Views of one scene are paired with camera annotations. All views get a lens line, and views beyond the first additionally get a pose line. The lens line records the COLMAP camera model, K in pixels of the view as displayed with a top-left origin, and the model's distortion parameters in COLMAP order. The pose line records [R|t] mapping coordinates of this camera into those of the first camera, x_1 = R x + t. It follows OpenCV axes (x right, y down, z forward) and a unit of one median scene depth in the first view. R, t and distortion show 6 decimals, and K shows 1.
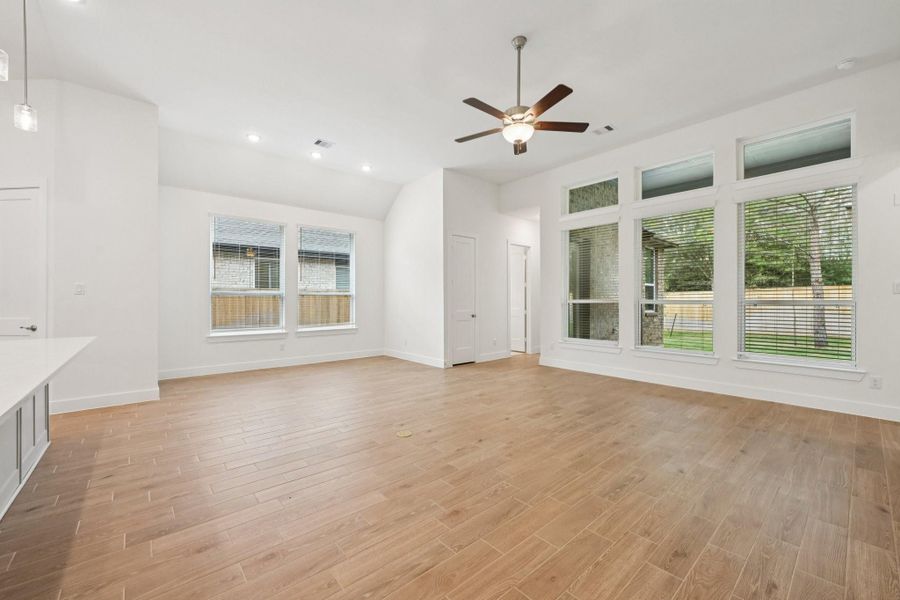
lens RADIAL K [[363.3, 0, 449.3], [0, 363.3, 298.1], [0, 0, 1]] dist [0.000279, 0.000053]
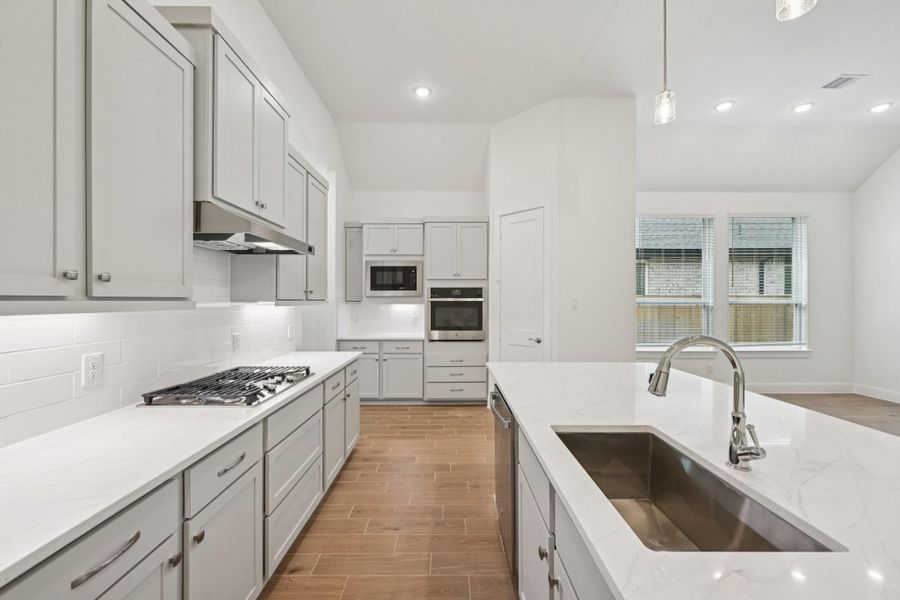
lens RADIAL K [[356.5, 0, 451.0], [0, 356.5, 301.7], [0, 0, 1]] dist [-0.001413, -0.000109]
pose [[0.761134, 0.006237, -0.648565, -0.916423], [0.001765, 0.999930, 0.011686, -0.058471], [0.648593, -0.010039, 0.761070, 0.059977]]
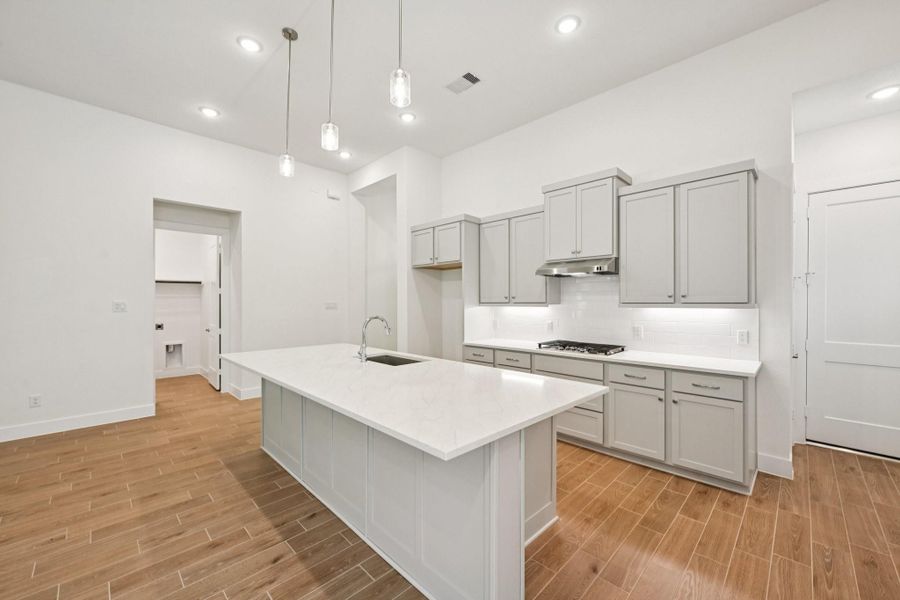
lens RADIAL K [[356.5, 0, 451.0], [0, 356.5, 301.7], [0, 0, 1]] dist [-0.001413, -0.000109]
pose [[-0.996944, -0.000021, -0.078124, -1.098275], [0.000947, 0.999923, -0.012356, -0.045141], [0.078118, -0.012392, -0.996867, 1.575729]]
